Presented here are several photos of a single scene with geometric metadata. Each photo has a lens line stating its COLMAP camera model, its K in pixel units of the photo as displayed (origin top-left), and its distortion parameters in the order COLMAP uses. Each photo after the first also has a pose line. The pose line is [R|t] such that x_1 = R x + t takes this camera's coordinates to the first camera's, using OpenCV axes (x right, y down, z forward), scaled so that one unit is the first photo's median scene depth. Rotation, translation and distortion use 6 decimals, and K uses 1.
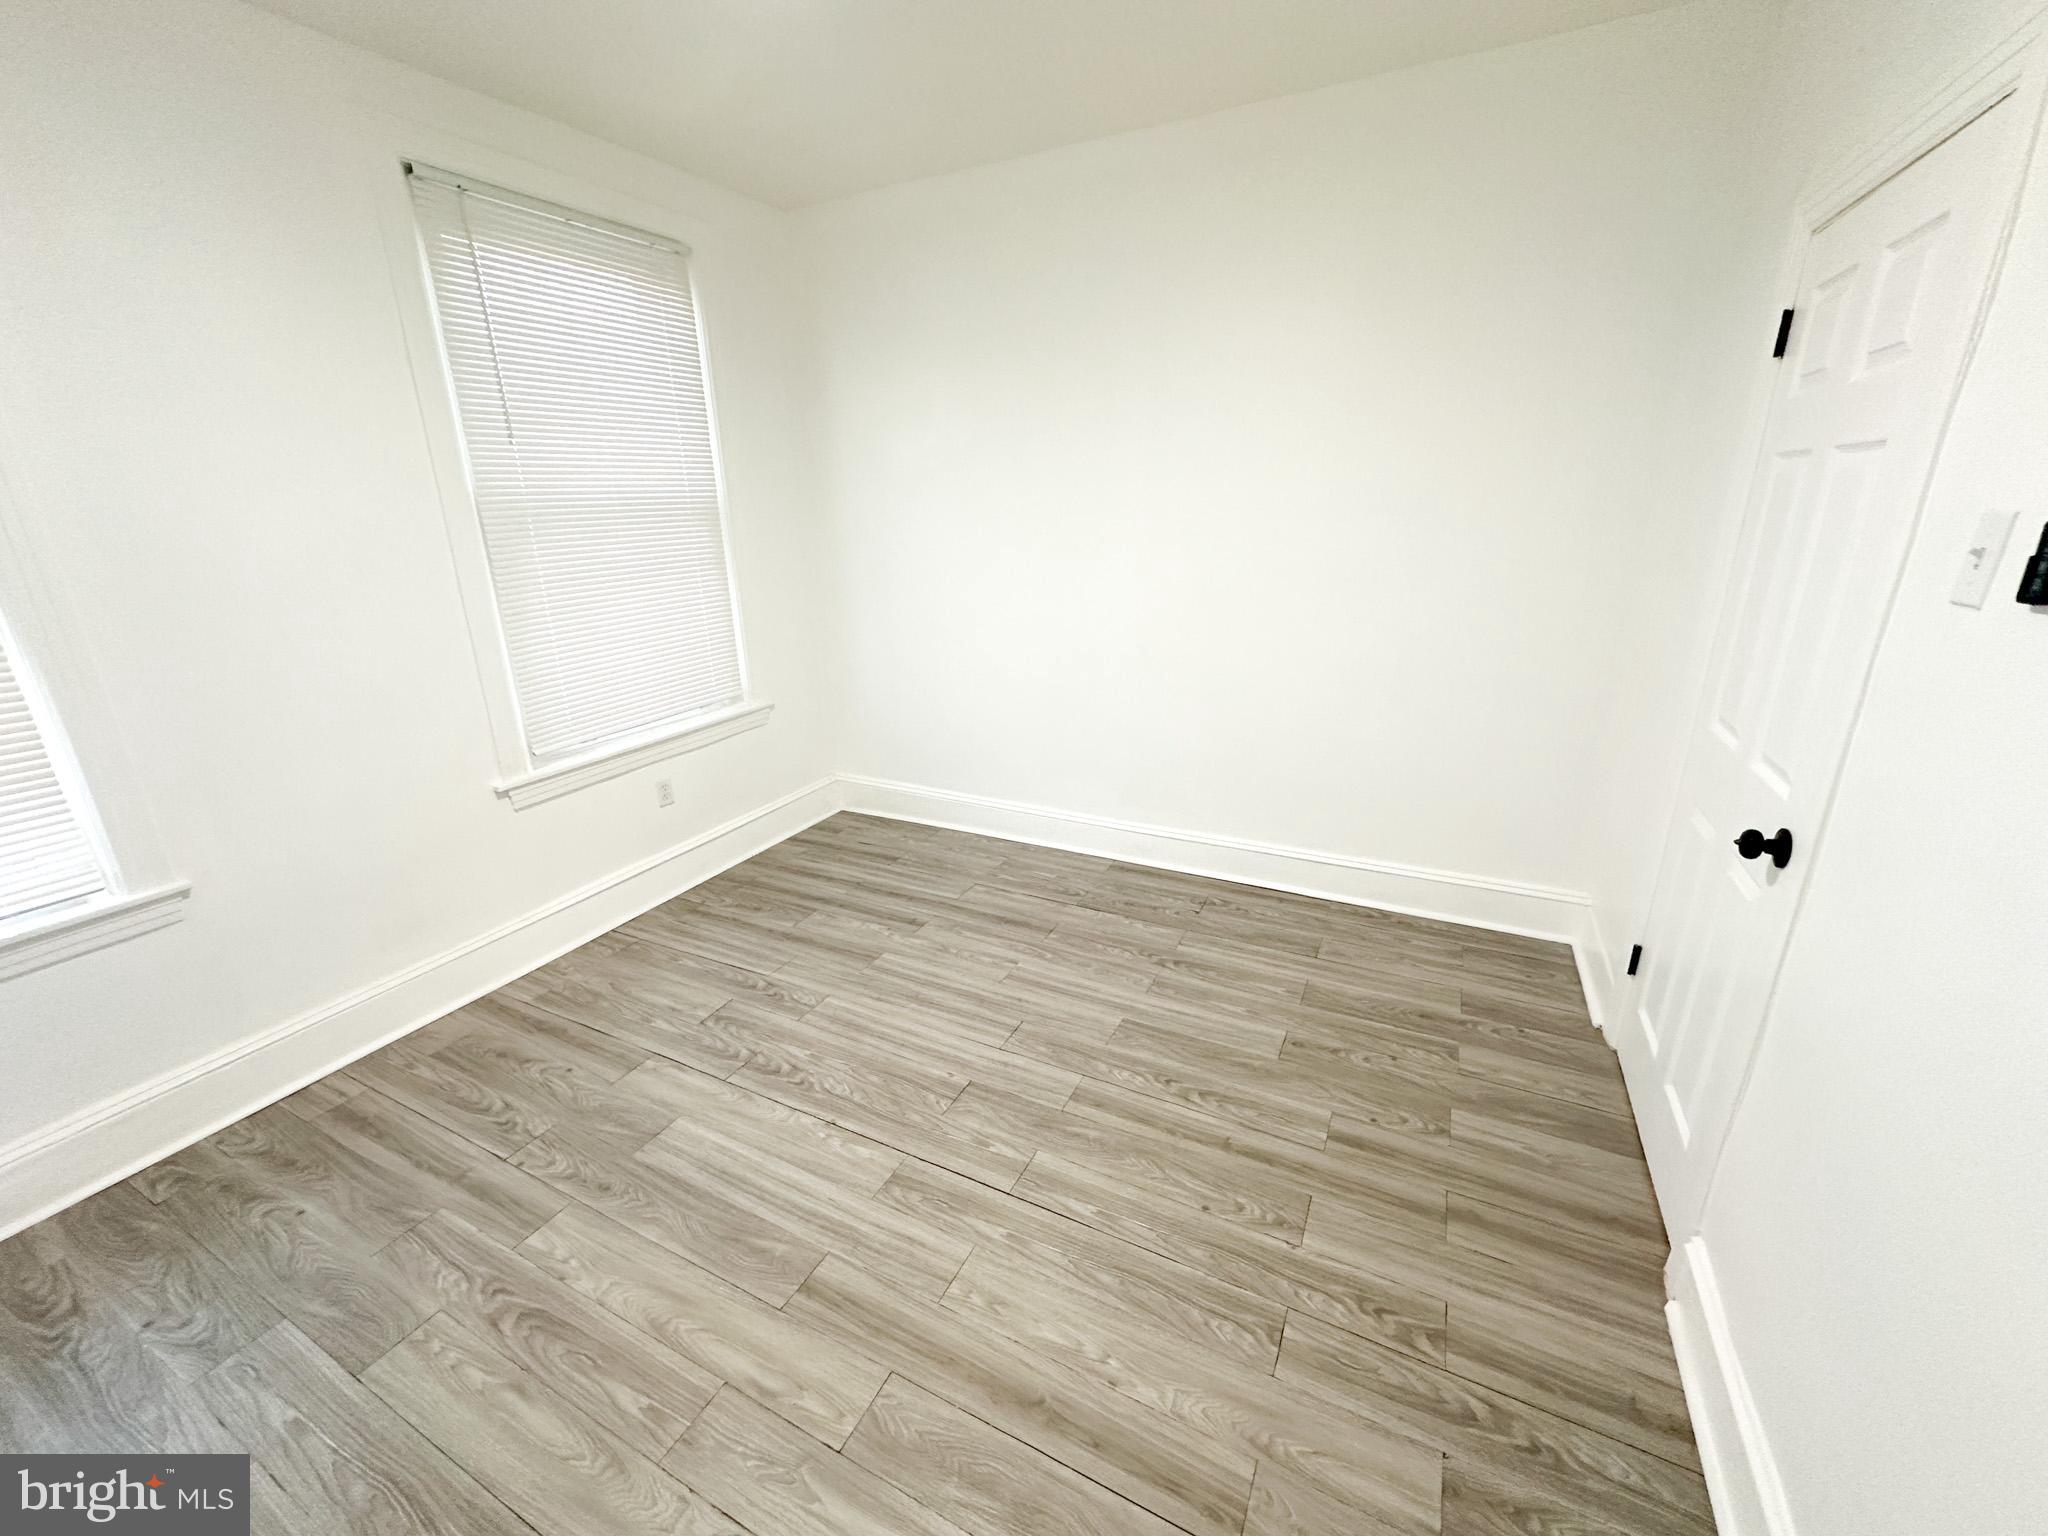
lens RADIAL K [[814.7, 0, 1021.9], [0, 814.7, 764.3], [0, 0, 1]] dist [-0.003963, 0.000997]
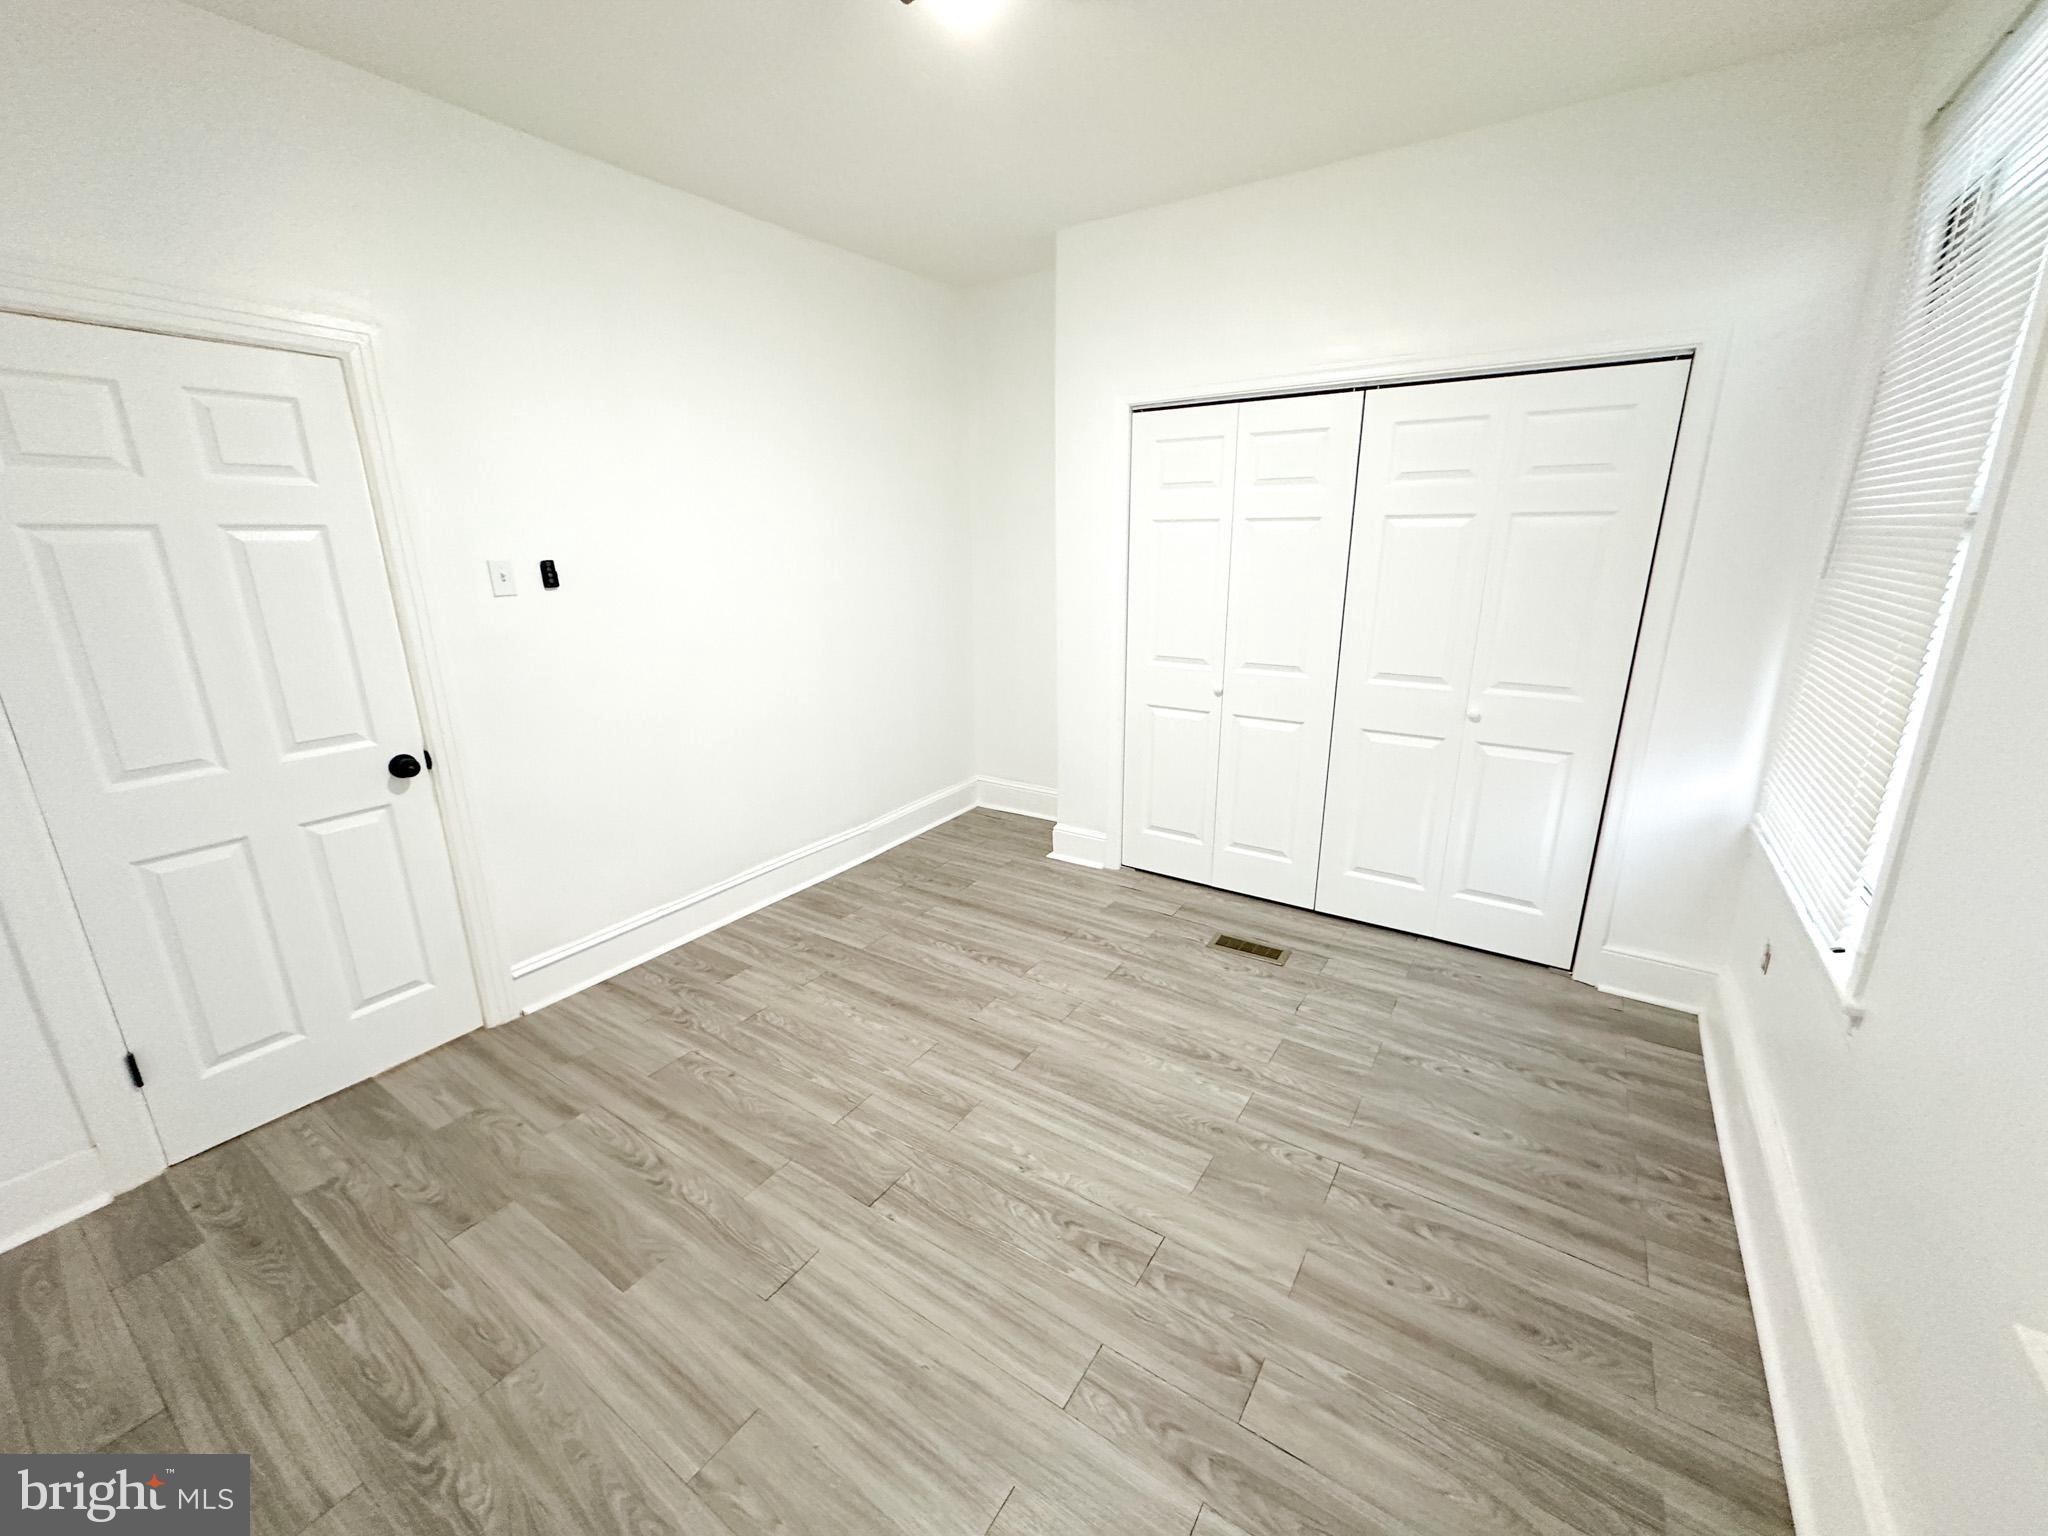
lens RADIAL K [[814.7, 0, 1026.9], [0, 814.7, 763.7], [0, 0, 1]] dist [-0.003963, 0.000997]
pose [[-0.993385, 0.003029, 0.114789, -0.375927], [0.065905, 0.833654, 0.548340, -0.530464], [-0.094033, 0.552278, -0.828340, 1.651623]]
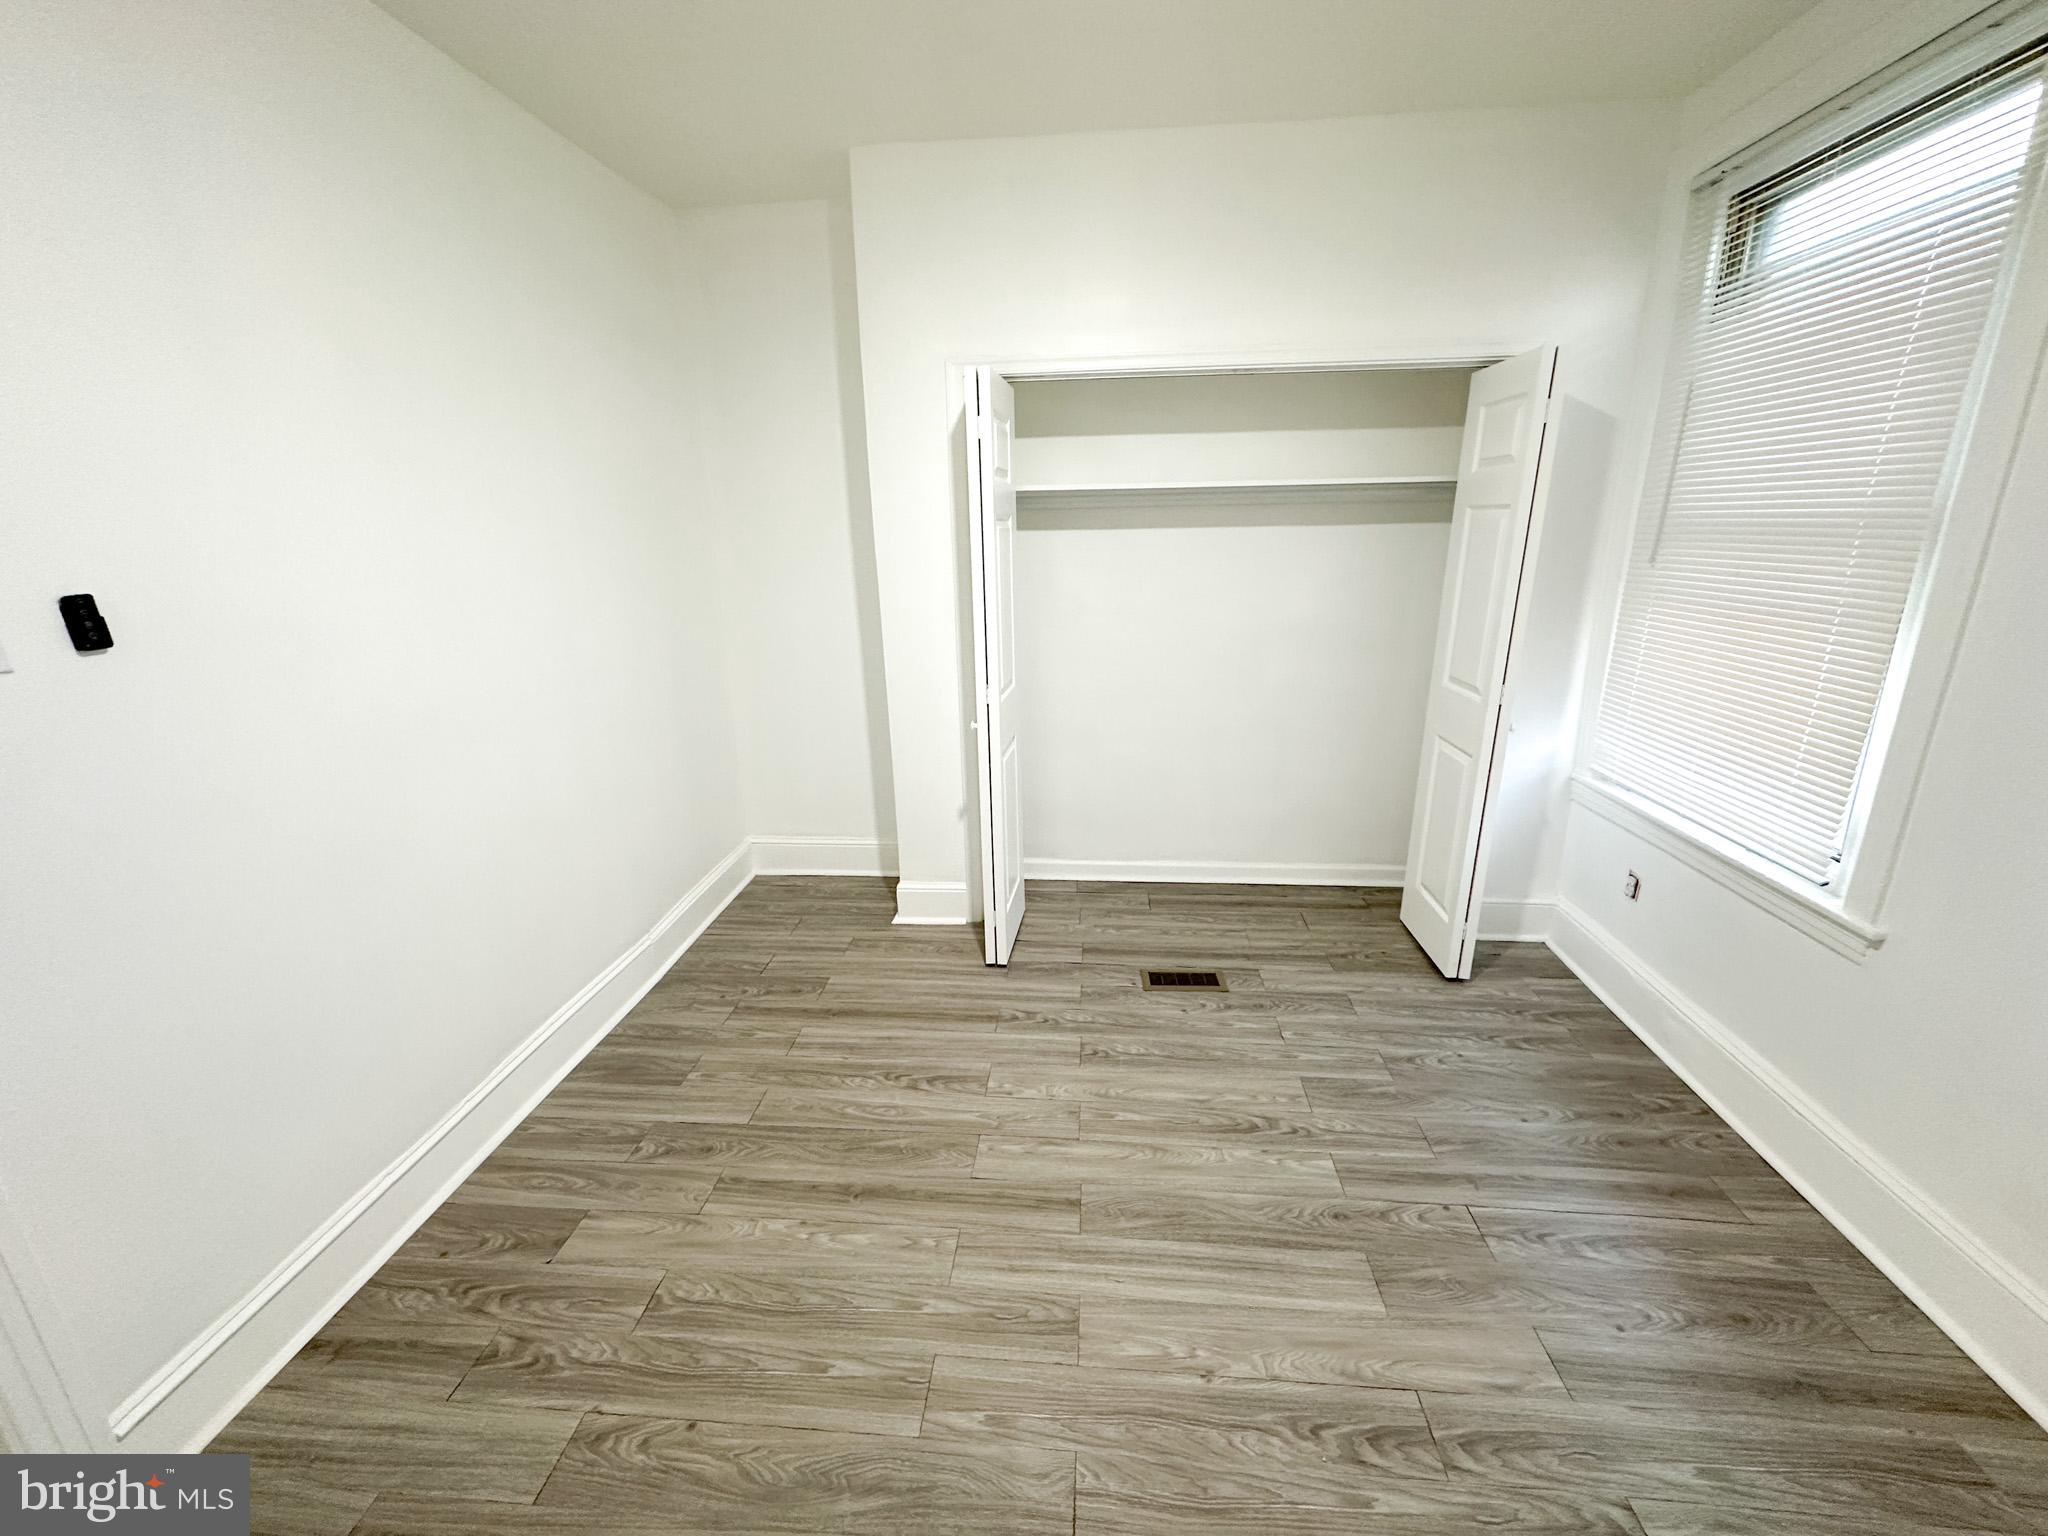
lens RADIAL K [[814.7, 0, 1022.5], [0, 814.7, 761.6], [0, 0, 1]] dist [-0.003963, 0.000997]
pose [[-0.925383, 0.144157, -0.350551, 0.103039], [-0.076626, 0.834606, 0.545491, -0.434529], [0.371208, 0.531649, -0.761284, 1.290518]]
